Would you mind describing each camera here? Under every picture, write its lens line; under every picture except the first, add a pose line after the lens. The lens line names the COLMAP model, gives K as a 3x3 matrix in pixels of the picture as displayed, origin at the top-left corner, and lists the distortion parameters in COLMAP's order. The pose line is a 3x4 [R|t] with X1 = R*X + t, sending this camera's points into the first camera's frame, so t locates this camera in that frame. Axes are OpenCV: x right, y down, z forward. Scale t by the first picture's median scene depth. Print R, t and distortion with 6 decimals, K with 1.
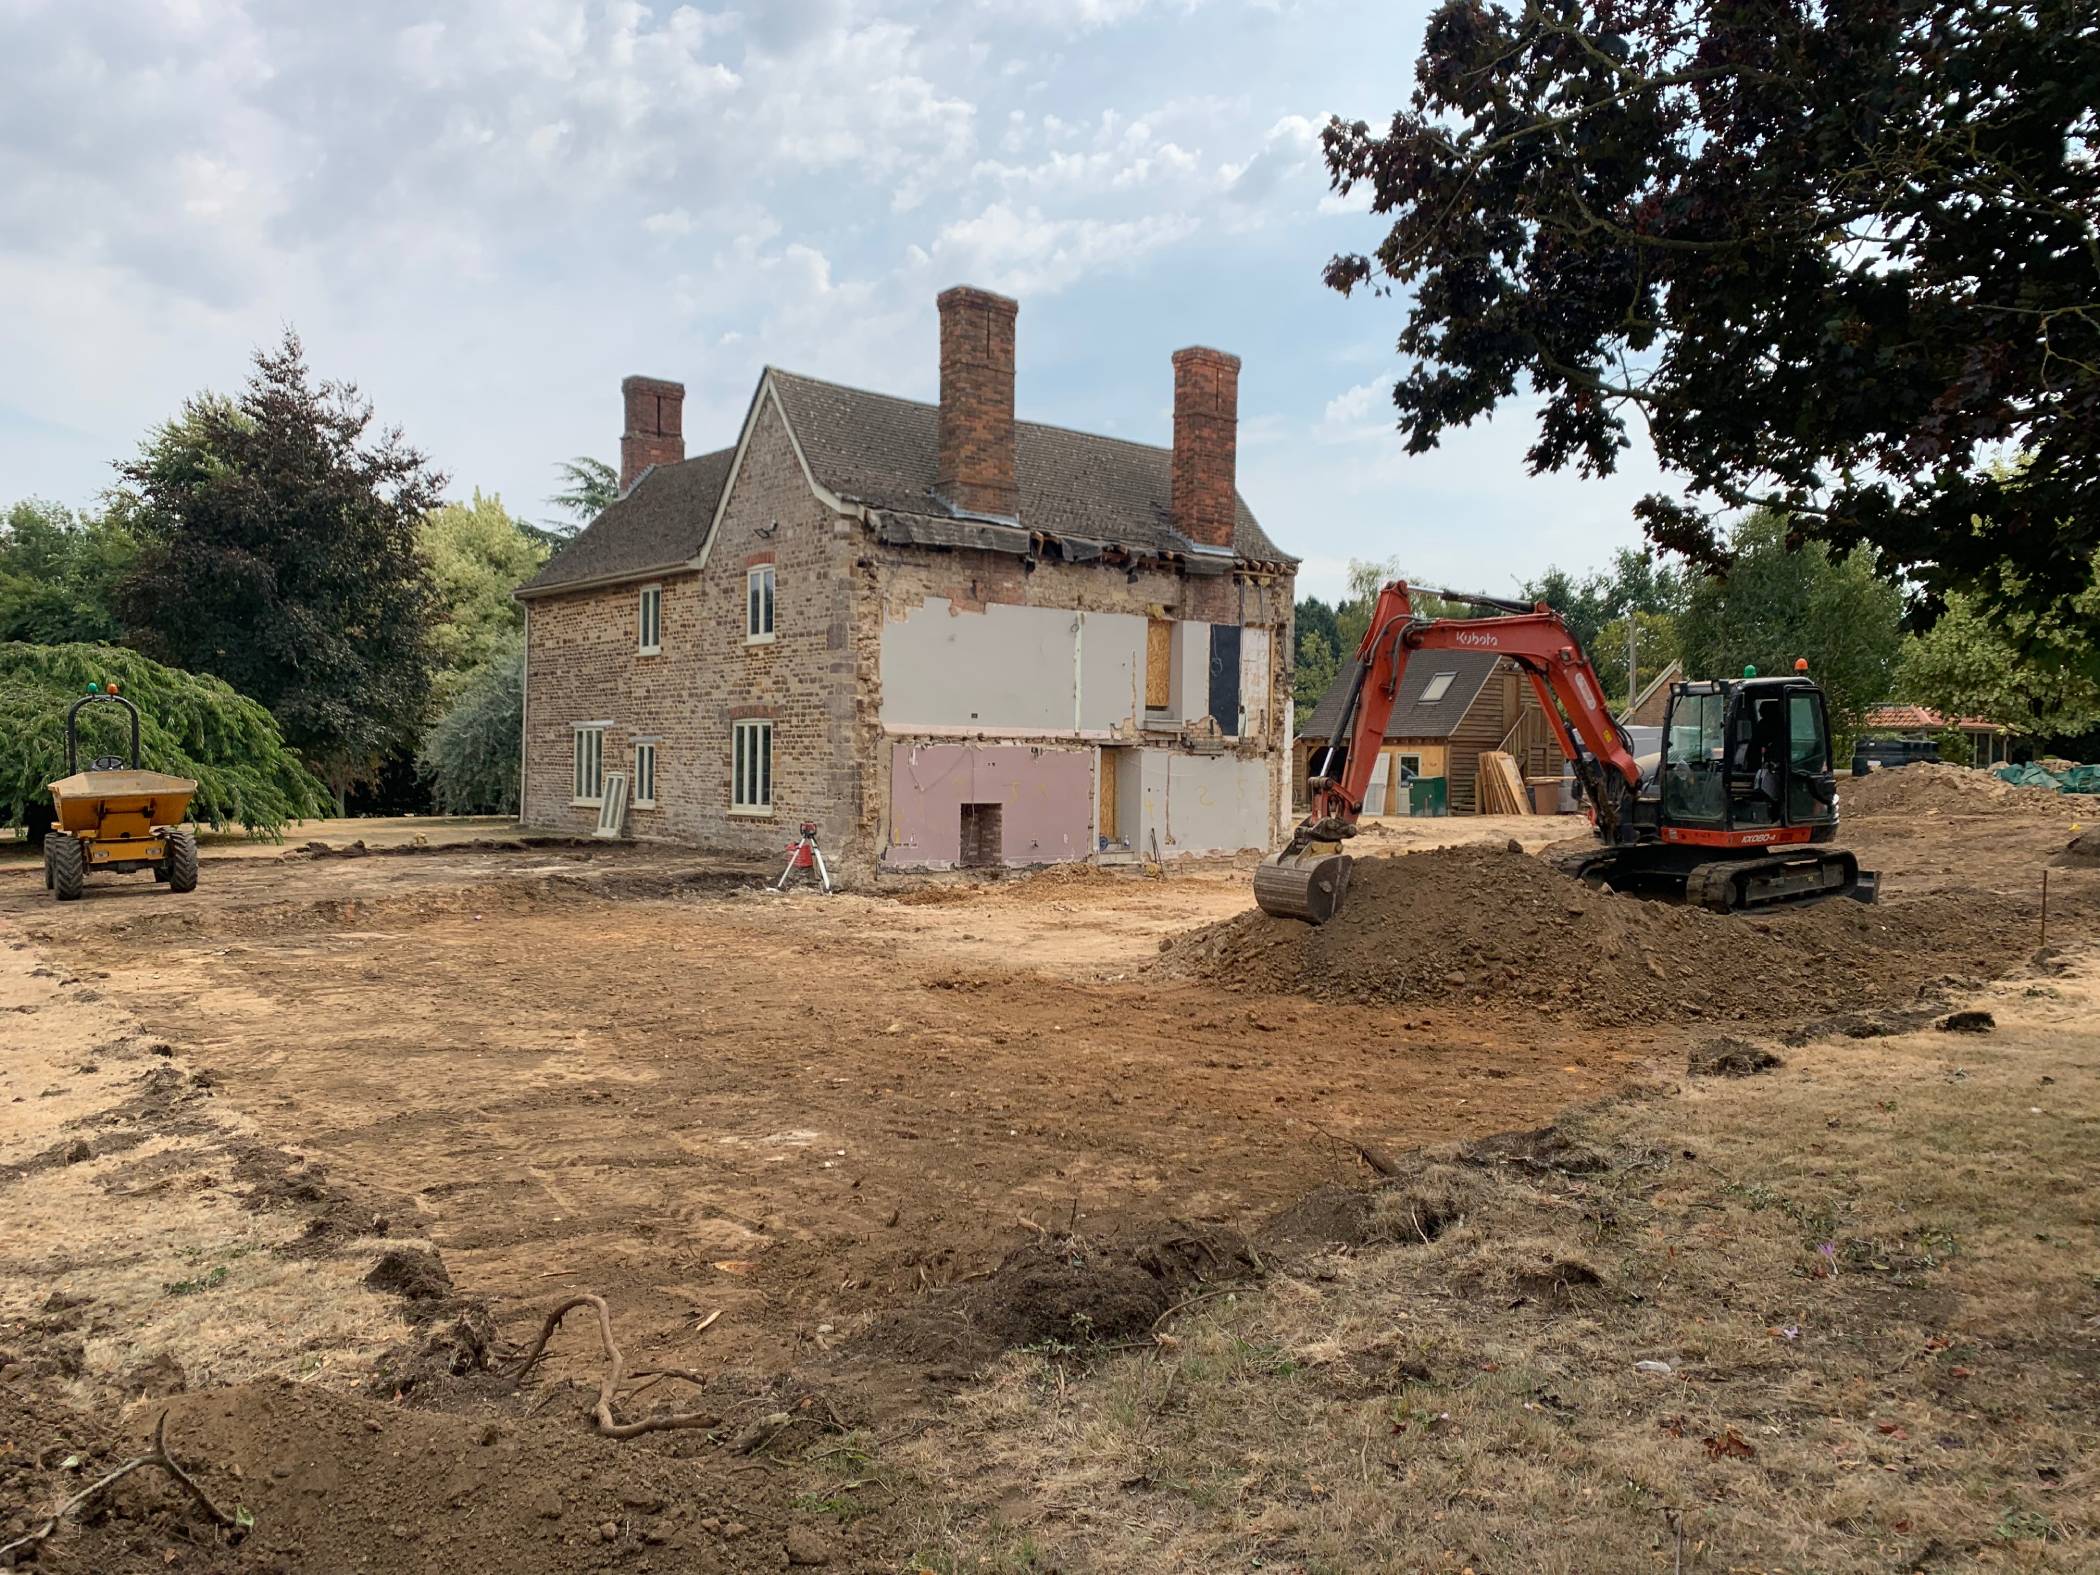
lens RADIAL K [[1580.8, 0, 1050.6], [0, 1580.8, 784.7], [0, 0, 1]] dist [-0.006620, 0.001251]
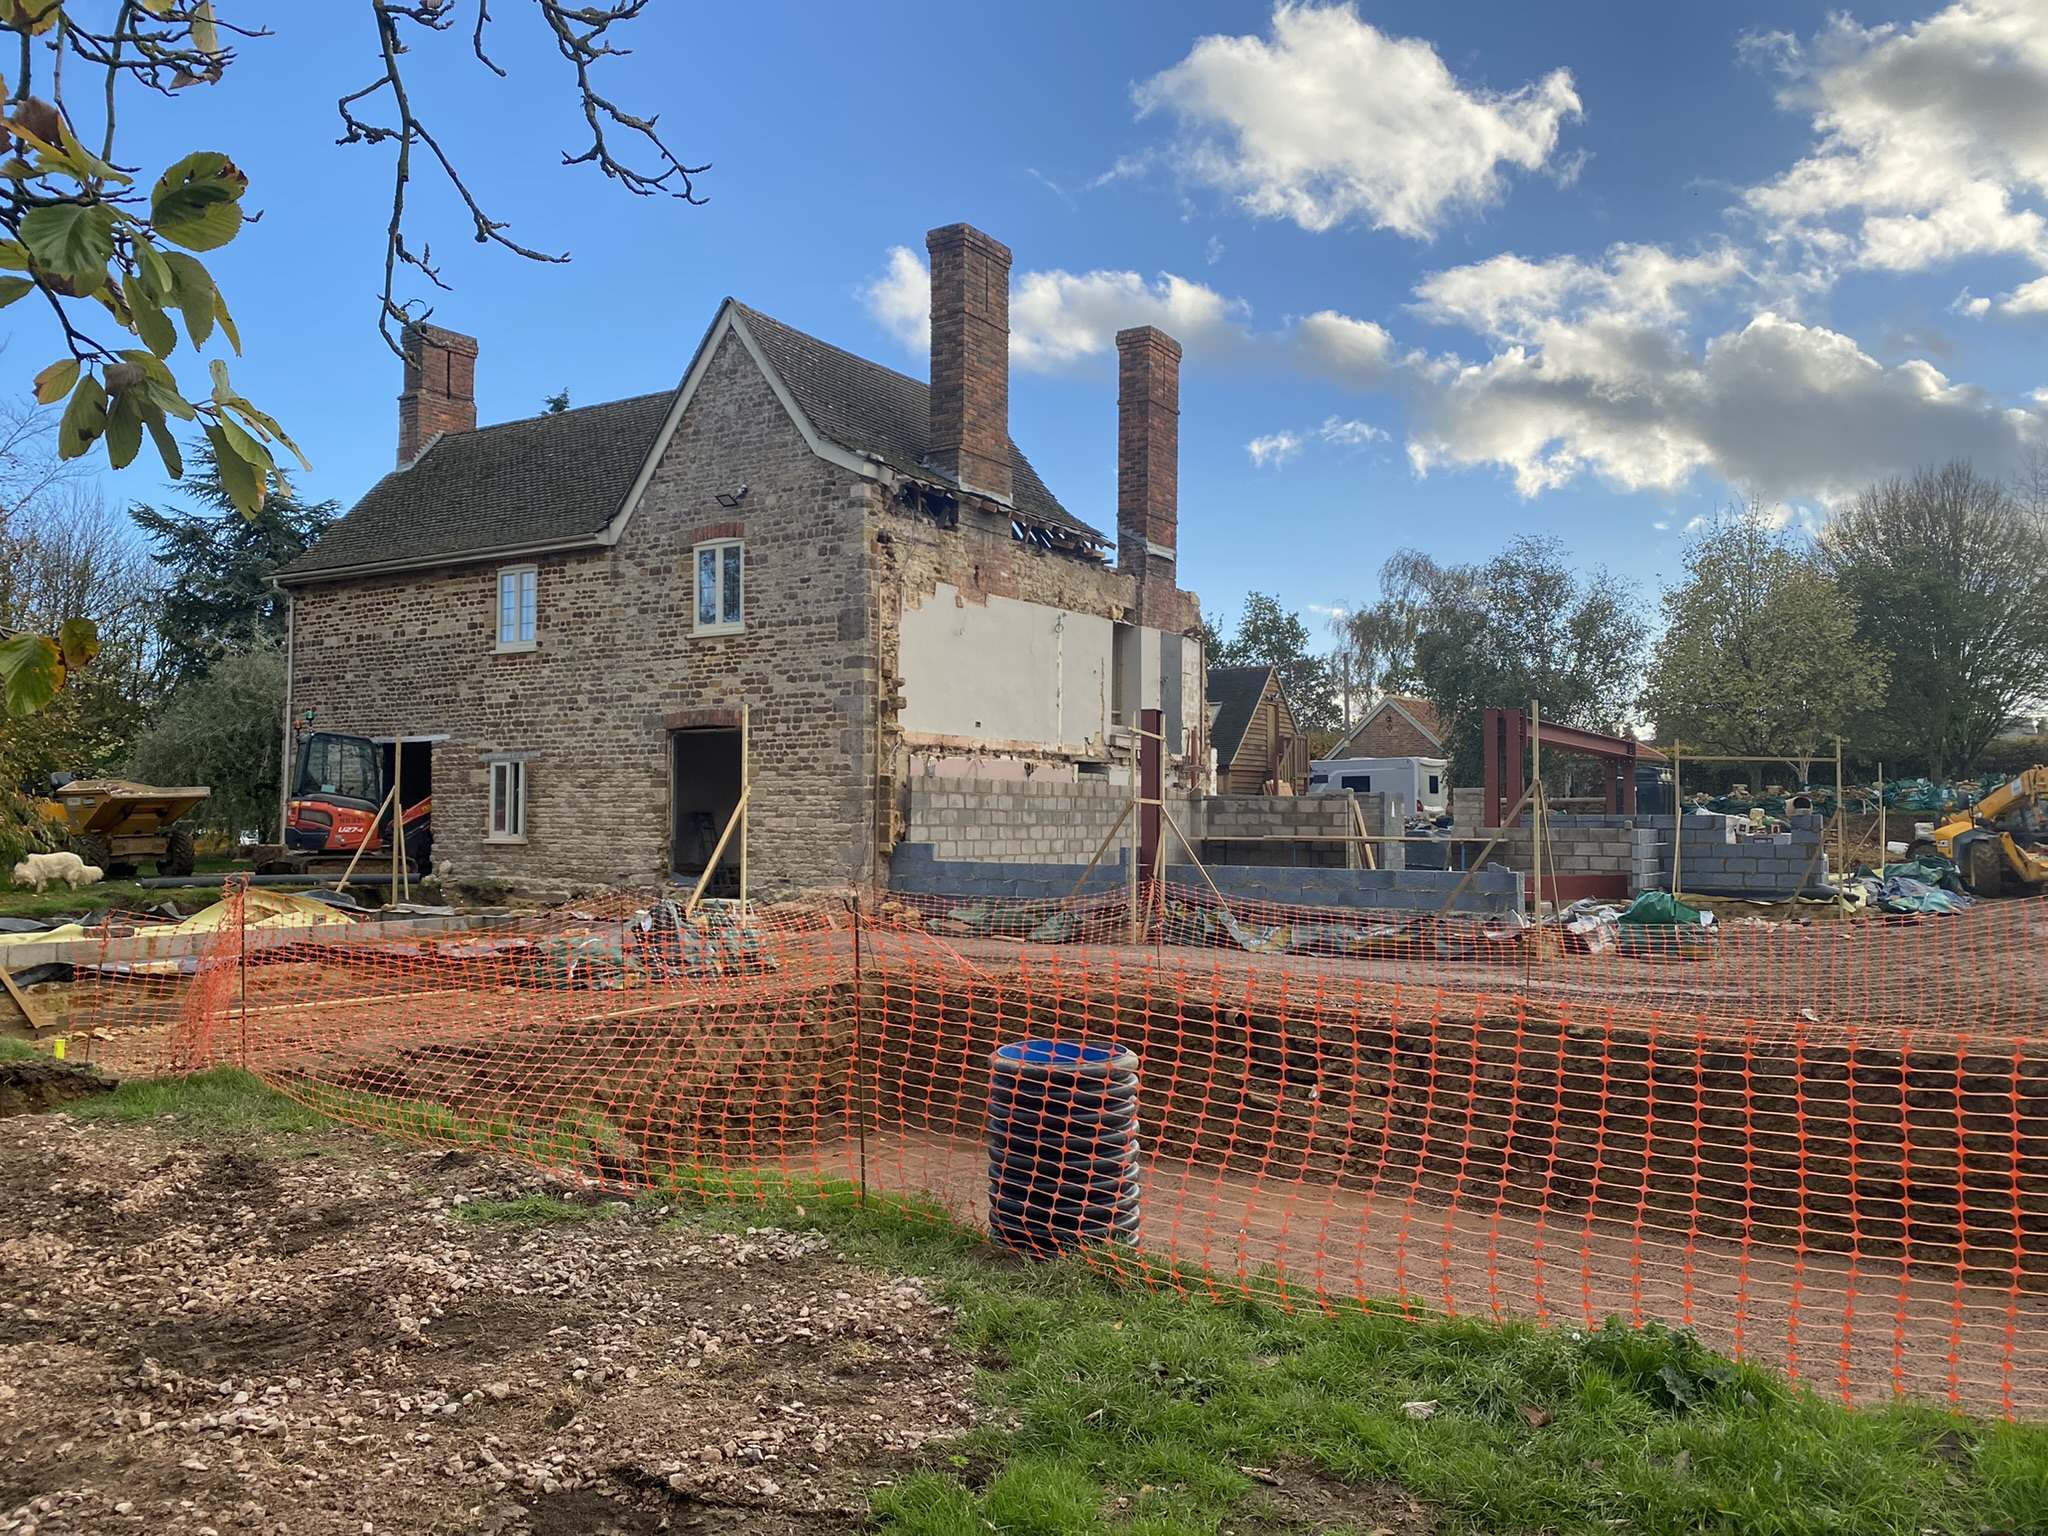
lens RADIAL K [[1559.9, 0, 1023.6], [0, 1559.9, 773.4], [0, 0, 1]] dist [0.000269, -0.002962]
pose [[0.959822, -0.001382, 0.280607, -0.253372], [0.011725, 0.999312, -0.035182, 0.012368], [-0.280365, 0.037059, 0.959178, 0.181038]]
